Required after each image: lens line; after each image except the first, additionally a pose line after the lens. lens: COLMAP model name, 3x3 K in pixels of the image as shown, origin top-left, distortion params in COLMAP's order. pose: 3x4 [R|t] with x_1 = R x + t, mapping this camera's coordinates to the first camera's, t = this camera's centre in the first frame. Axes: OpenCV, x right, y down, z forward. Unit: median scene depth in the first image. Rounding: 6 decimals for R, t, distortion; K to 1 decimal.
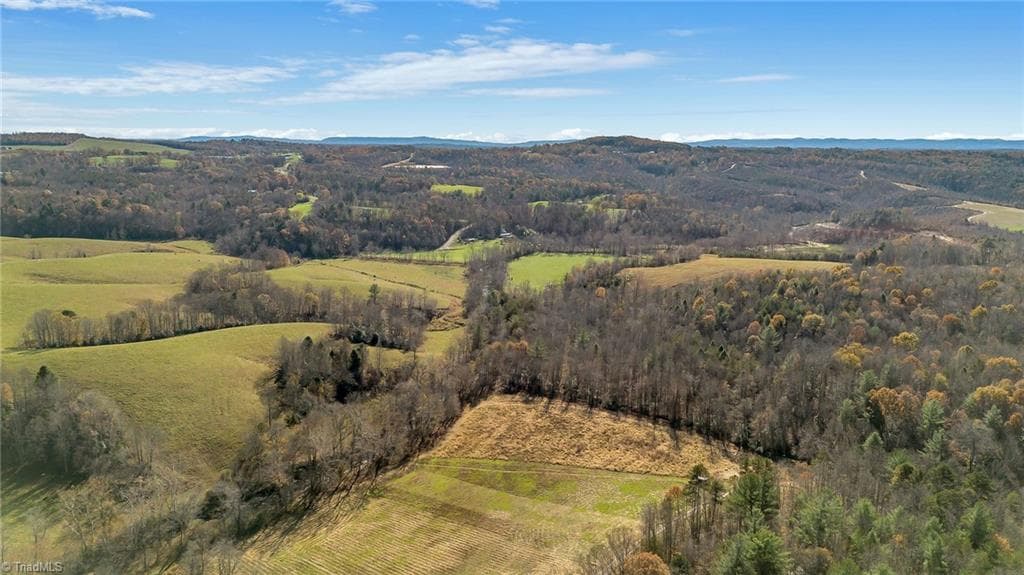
lens RADIAL K [[745.2, 0, 512.0], [0, 745.2, 287.5], [0, 0, 1]] dist [0.073697, -0.058626]
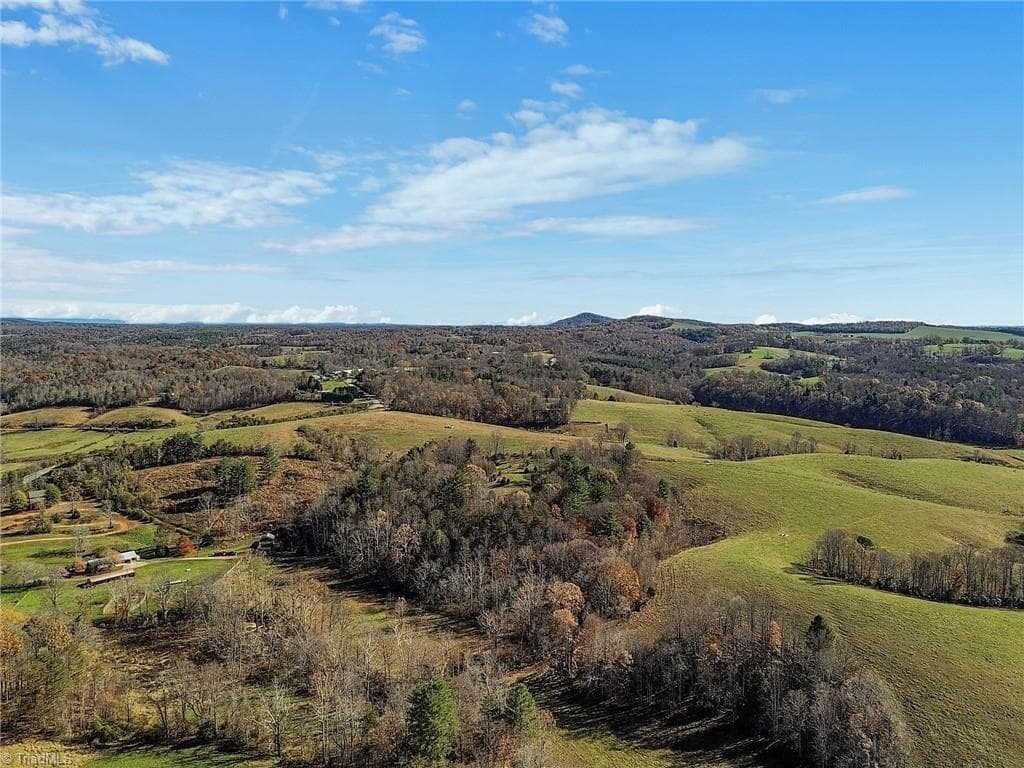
lens RADIAL K [[732.5, 0, 510.9], [0, 732.5, 378.5], [0, 0, 1]] dist [0.061785, -0.039958]
pose [[0.530961, 0.061145, -0.845187, -0.052022], [-0.164709, 0.985818, -0.032154, -0.020823], [0.831235, 0.156283, 0.533502, 0.098212]]
